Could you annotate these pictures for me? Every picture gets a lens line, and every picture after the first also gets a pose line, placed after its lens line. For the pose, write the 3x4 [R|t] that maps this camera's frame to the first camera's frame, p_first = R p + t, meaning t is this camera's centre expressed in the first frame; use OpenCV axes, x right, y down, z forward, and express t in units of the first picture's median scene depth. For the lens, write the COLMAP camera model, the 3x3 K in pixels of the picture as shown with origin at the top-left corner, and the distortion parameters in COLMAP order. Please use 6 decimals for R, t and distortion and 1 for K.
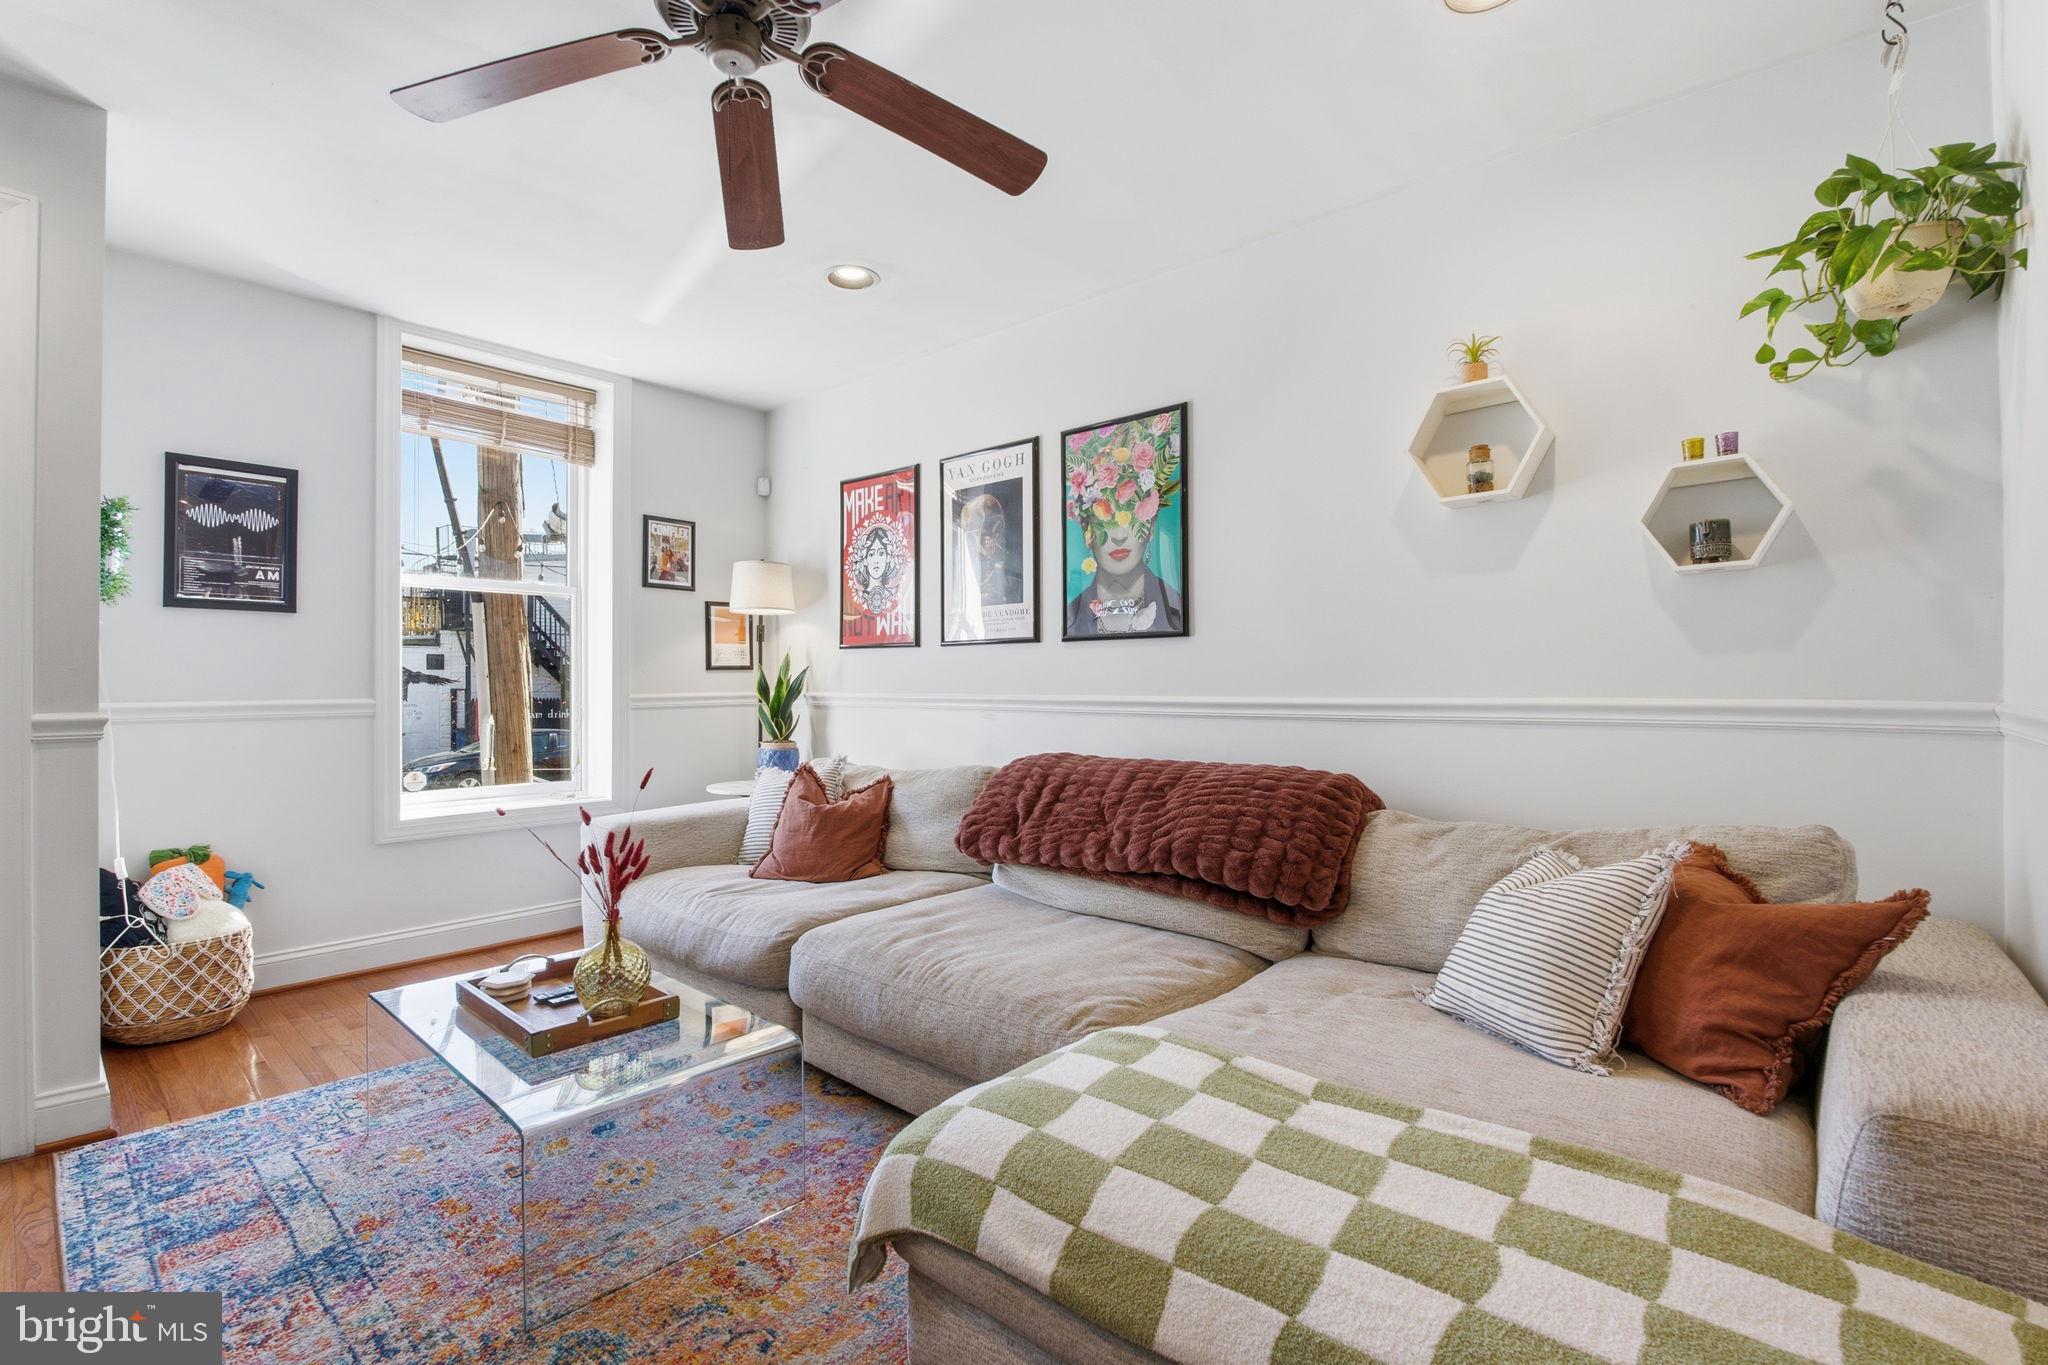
lens RADIAL K [[924.3, 0, 1019.1], [0, 924.3, 684.1], [0, 0, 1]] dist [-0.019979, -0.000862]
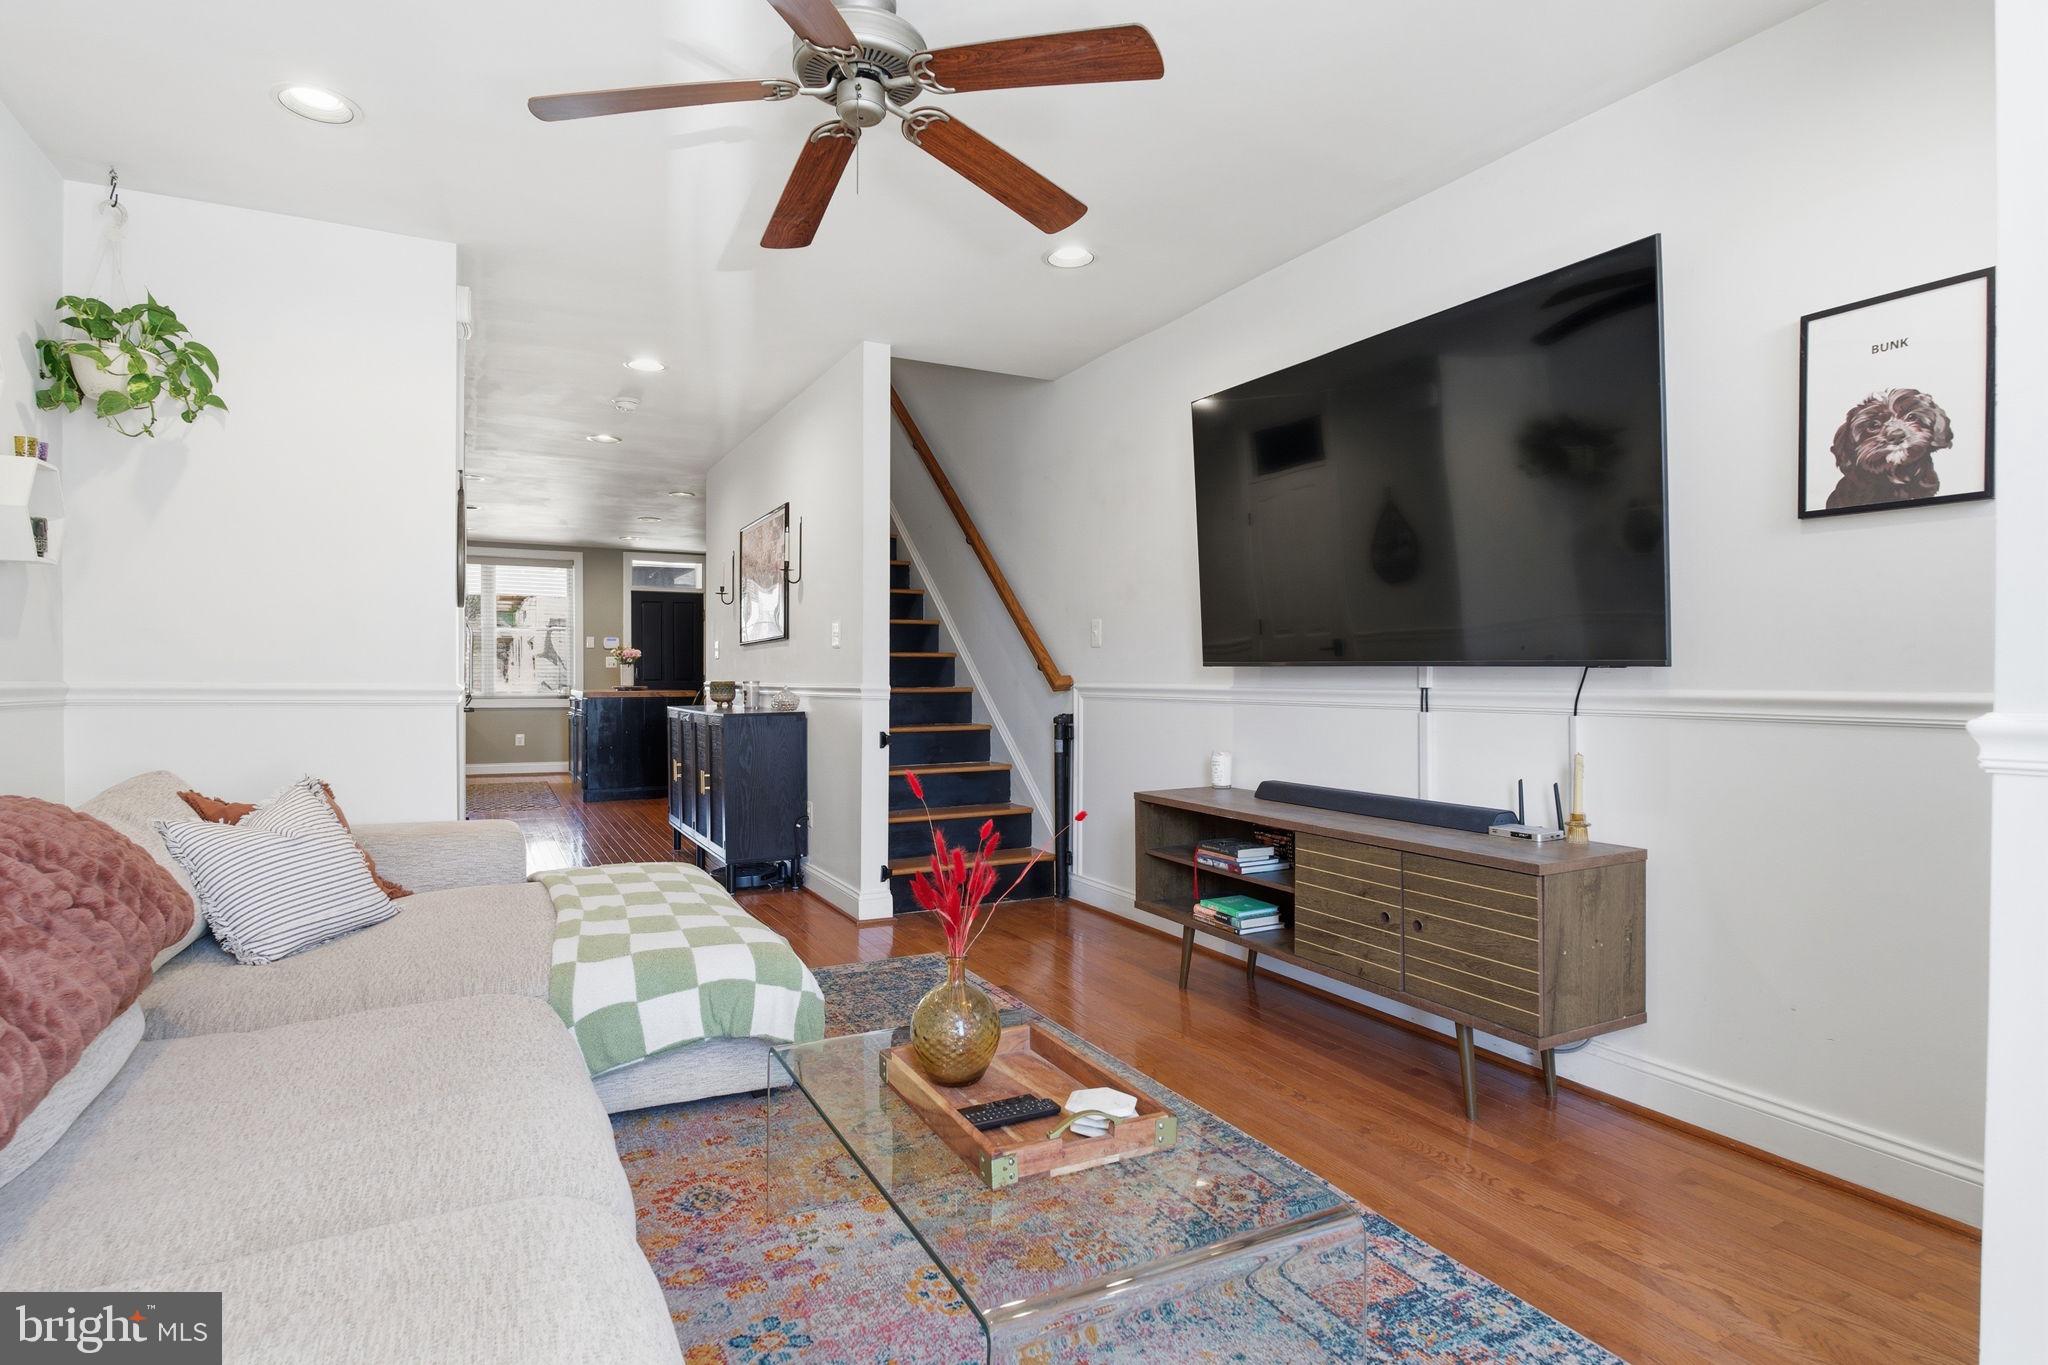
lens RADIAL K [[1083.7, 0, 1026.2], [0, 1083.7, 681.8], [0, 0, 1]] dist [0.000394, 0.000030]
pose [[-0.938184, -0.001732, 0.346132, -0.913674], [-0.003192, 0.999988, -0.003647, 0.021847], [-0.346122, -0.004527, -0.938179, 2.067836]]
